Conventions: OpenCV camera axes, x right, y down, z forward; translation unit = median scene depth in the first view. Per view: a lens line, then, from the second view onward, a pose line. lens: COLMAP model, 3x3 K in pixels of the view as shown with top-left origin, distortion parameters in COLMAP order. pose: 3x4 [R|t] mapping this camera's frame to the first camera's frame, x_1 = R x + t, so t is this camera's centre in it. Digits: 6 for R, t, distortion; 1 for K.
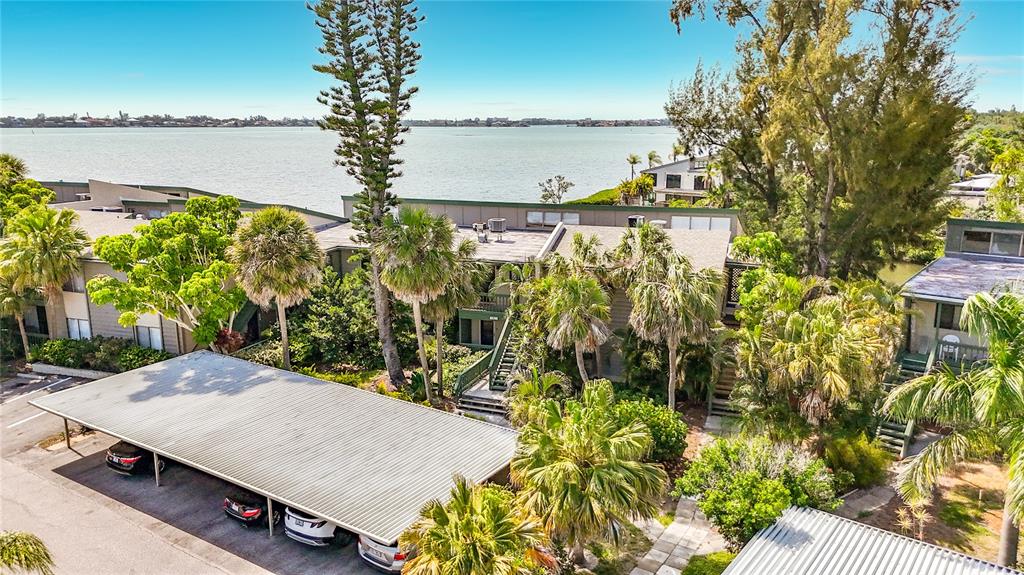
lens RADIAL K [[788.9, 0, 512.0], [0, 788.9, 287.5], [0, 0, 1]] dist [0.071129, -0.104111]
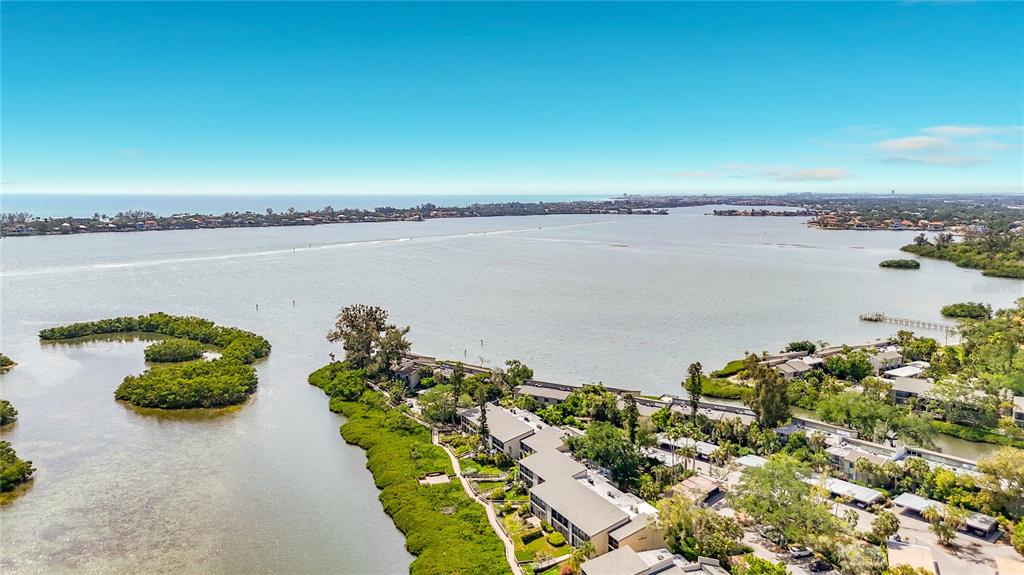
lens RADIAL K [[788.9, 0, 512.0], [0, 788.9, 287.5], [0, 0, 1]] dist [0.071129, -0.104111]
pose [[0.986425, 0.028693, -0.161684, -0.566262], [-0.042171, 0.995858, -0.080556, -0.482444], [0.158703, 0.086281, 0.983549, -5.217330]]
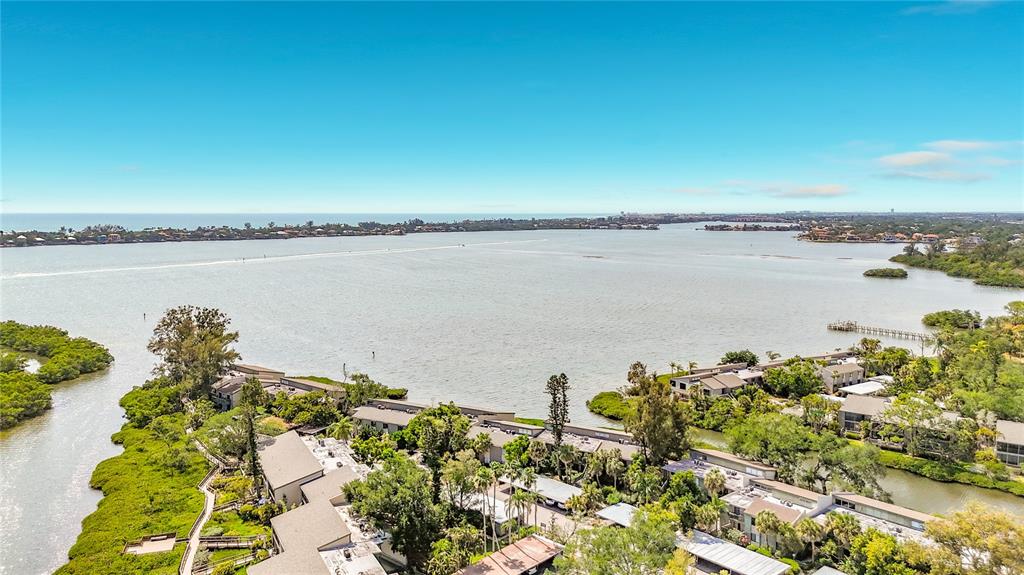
lens RADIAL K [[781.2, 0, 512.0], [0, 781.2, 287.5], [0, 0, 1]] dist [0.082257, -0.103226]
pose [[0.985754, 0.023307, -0.166572, 0.292978], [-0.041137, 0.993684, -0.104404, -0.476362], [0.163087, 0.109769, 0.980486, -3.481491]]
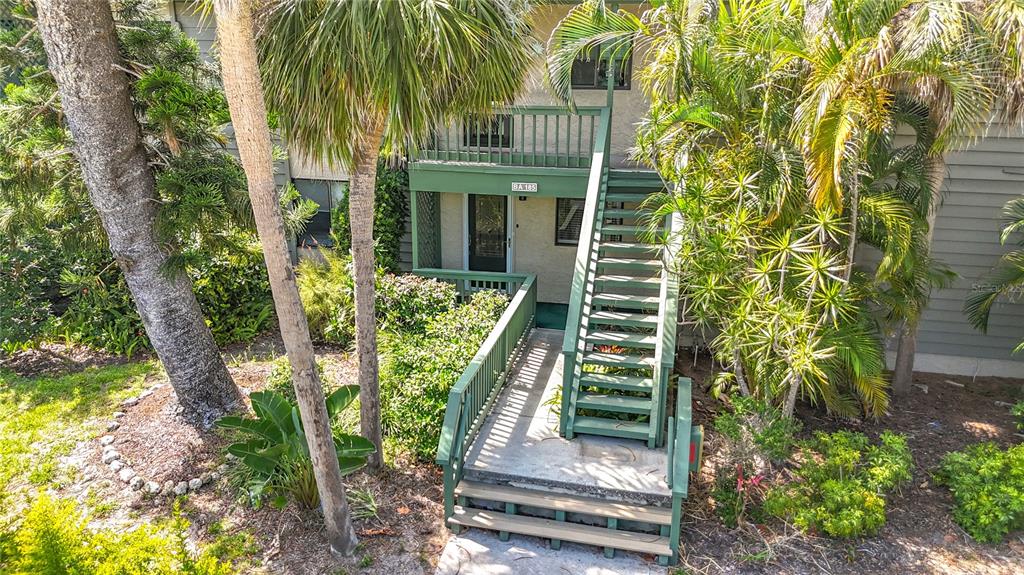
lens RADIAL K [[788.9, 0, 512.0], [0, 788.9, 287.5], [0, 0, 1]] dist [0.071129, -0.104111]
pose [[0.989539, -0.027913, 0.141538, -0.079647], [0.016016, 0.996294, 0.084505, 0.056259], [-0.143372, -0.081354, 0.986319, 0.735398]]
